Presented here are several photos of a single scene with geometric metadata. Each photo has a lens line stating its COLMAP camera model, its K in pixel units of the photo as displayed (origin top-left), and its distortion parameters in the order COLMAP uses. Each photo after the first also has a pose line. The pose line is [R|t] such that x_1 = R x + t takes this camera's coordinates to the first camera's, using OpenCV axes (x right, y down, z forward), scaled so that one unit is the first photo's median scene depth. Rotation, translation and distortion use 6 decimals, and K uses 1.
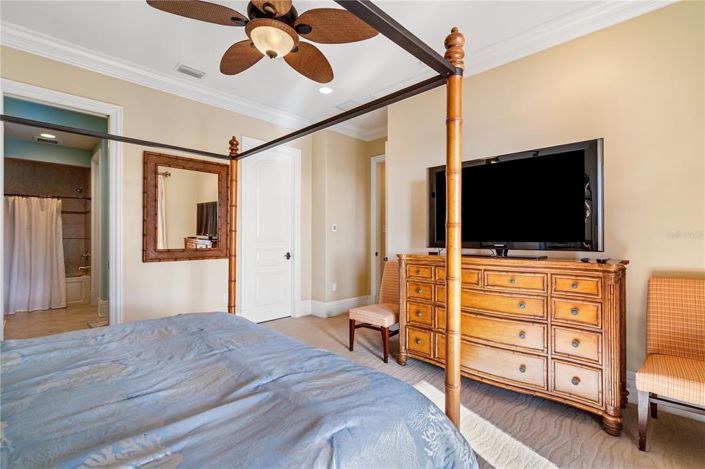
lens RADIAL K [[320.9, 0, 350.9], [0, 320.9, 234.3], [0, 0, 1]] dist [-0.003790, -0.000093]
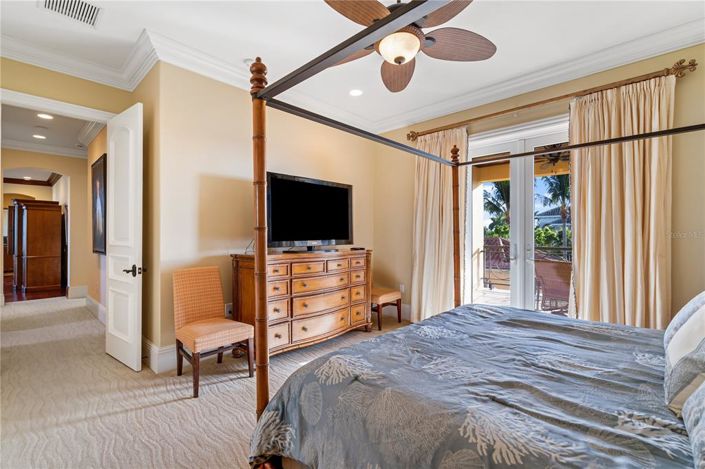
lens RADIAL K [[320.9, 0, 351.7], [0, 320.9, 236.4], [0, 0, 1]] dist [-0.003790, -0.000093]
pose [[-0.037549, 0.000392, 0.999295, -1.102606], [0.000111, 1.000000, -0.000388, 0.008802], [-0.999295, 0.000096, -0.037550, 1.045849]]
